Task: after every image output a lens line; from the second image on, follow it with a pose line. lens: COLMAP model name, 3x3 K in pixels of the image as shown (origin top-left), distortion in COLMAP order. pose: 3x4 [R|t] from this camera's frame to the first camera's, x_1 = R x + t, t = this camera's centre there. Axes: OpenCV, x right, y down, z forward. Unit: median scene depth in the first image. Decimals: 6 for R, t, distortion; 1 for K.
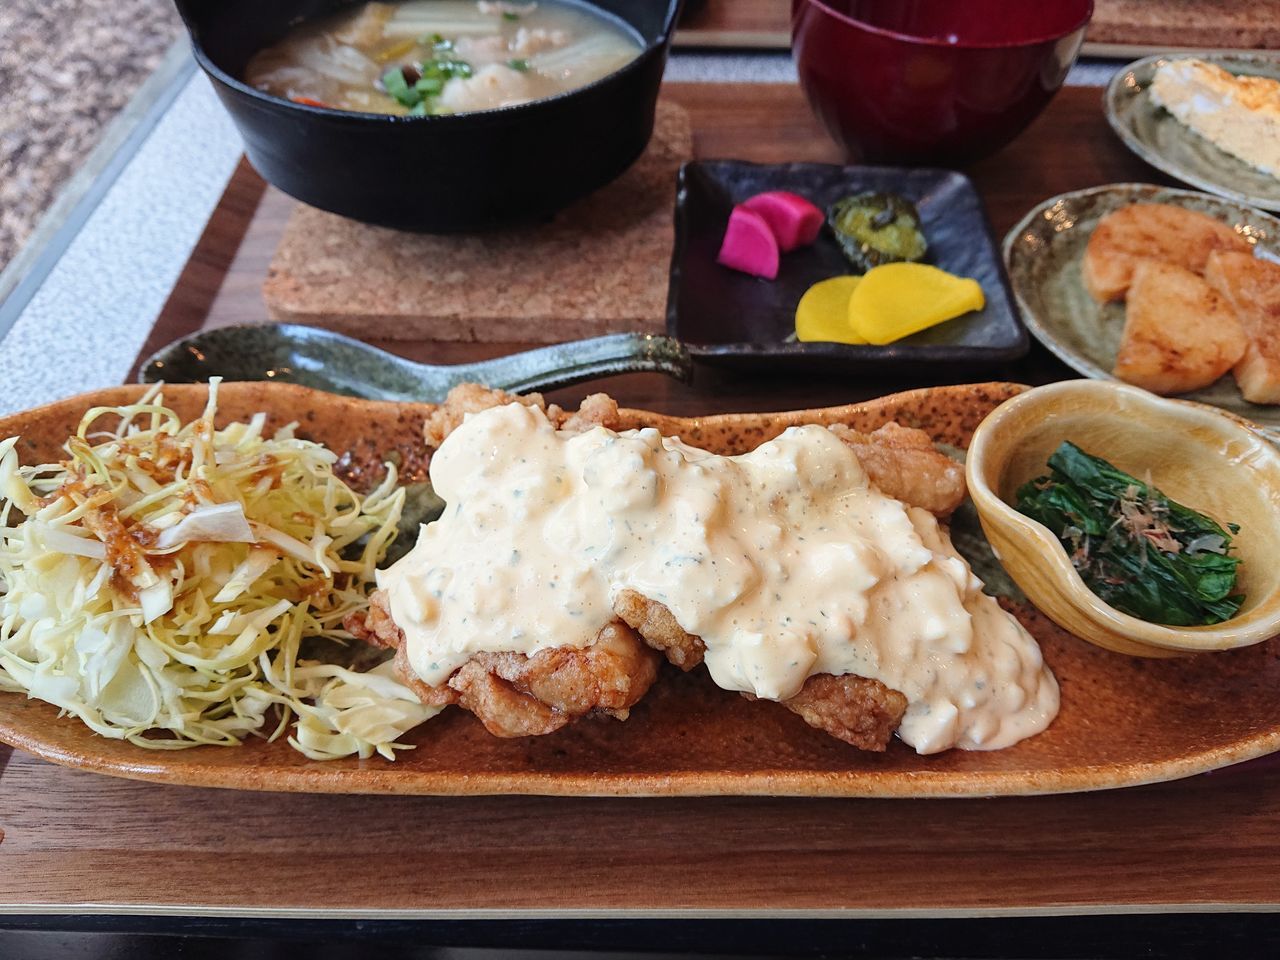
lens RADIAL K [[950.0, 0, 640.0], [0, 950.0, 480.0], [0, 0, 1]] dist [0.174079, -0.332408]
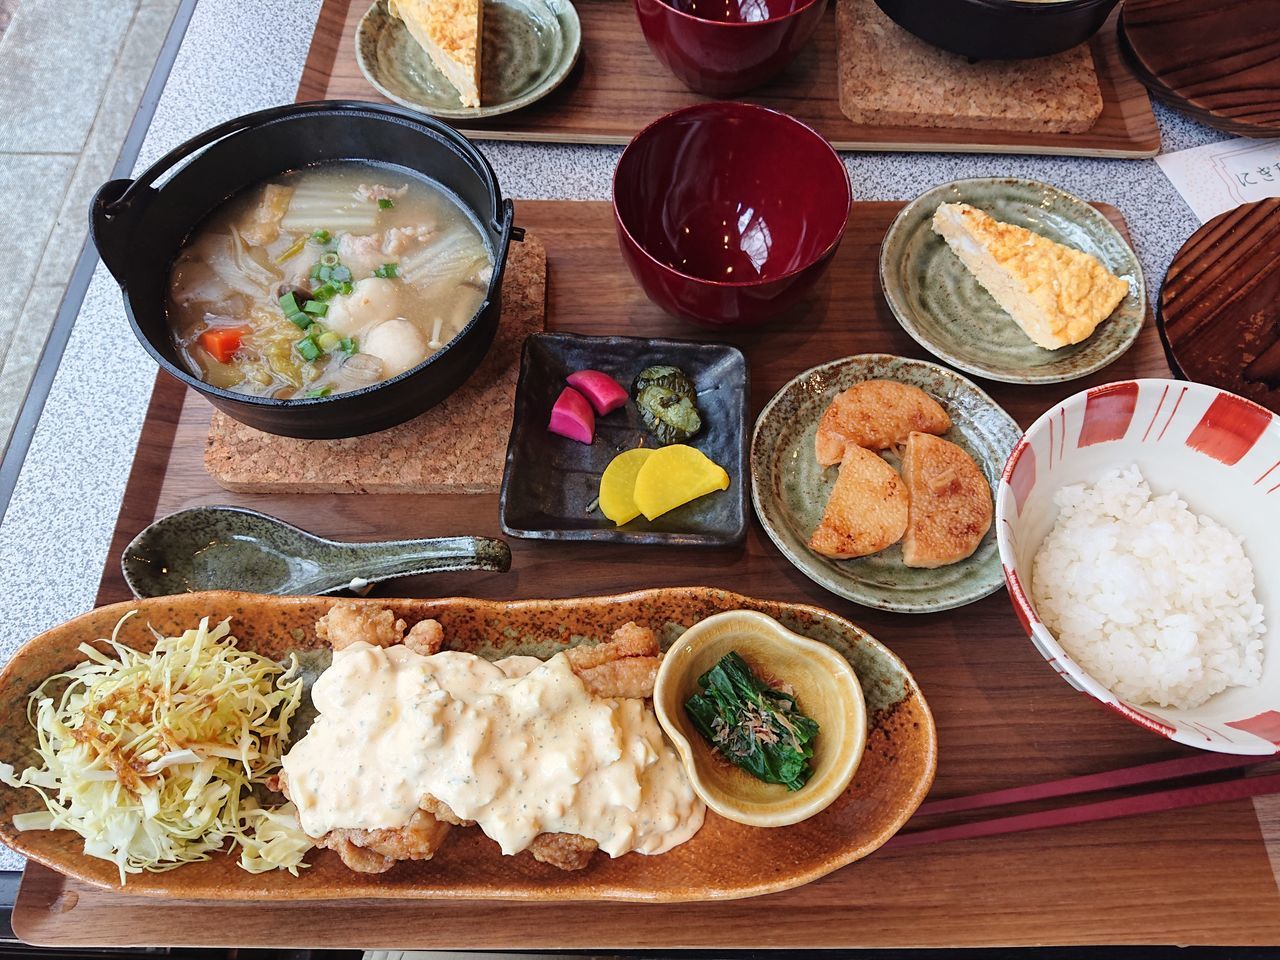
lens RADIAL K [[921.4, 0, 640.0], [0, 921.4, 480.0], [0, 0, 1]] dist [0.181214, -0.315612]
pose [[0.999993, 0.002825, 0.002369, 0.313969], [-0.003334, 0.967285, 0.253669, -0.739481], [-0.001575, -0.253675, 0.967288, -0.406023]]
